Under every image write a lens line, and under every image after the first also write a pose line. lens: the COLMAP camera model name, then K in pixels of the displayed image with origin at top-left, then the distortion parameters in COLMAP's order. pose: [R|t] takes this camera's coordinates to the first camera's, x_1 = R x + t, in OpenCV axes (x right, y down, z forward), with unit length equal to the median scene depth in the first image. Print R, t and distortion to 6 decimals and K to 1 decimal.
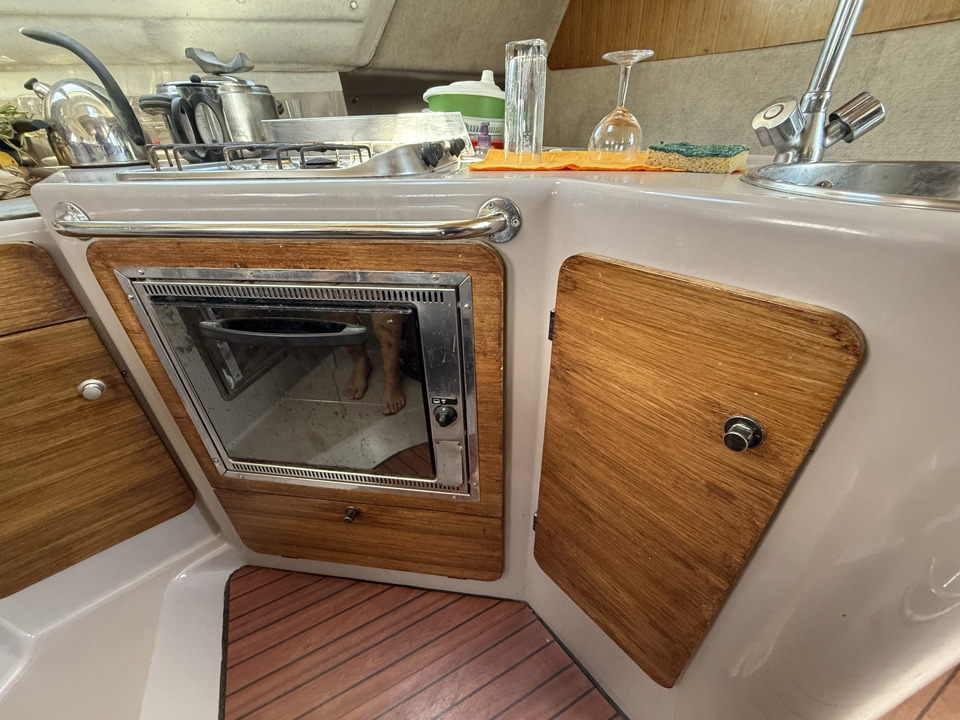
lens RADIAL K [[385.2, 0, 480.0], [0, 385.2, 360.0], [0, 0, 1]] dist [0.000757, 0.000581]
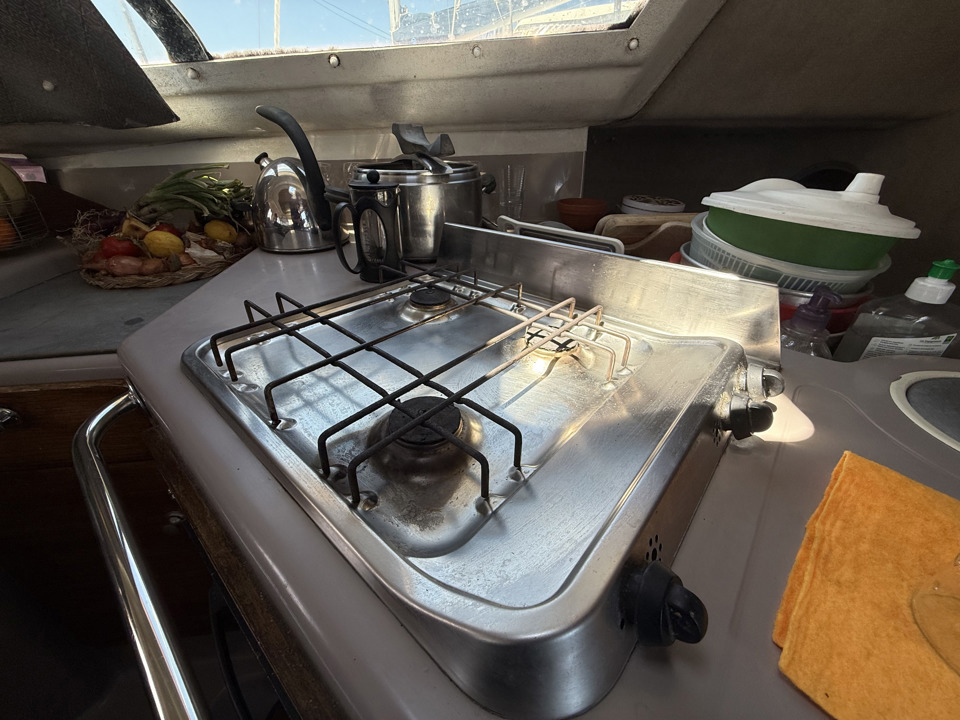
lens RADIAL K [[385.2, 0, 480.0], [0, 385.2, 360.0], [0, 0, 1]] dist [0.000757, 0.000581]
pose [[0.839362, 0.302690, -0.451499, -0.095718], [-0.305515, 0.949704, 0.068723, -0.411530], [0.449592, 0.080256, 0.889621, 0.375468]]
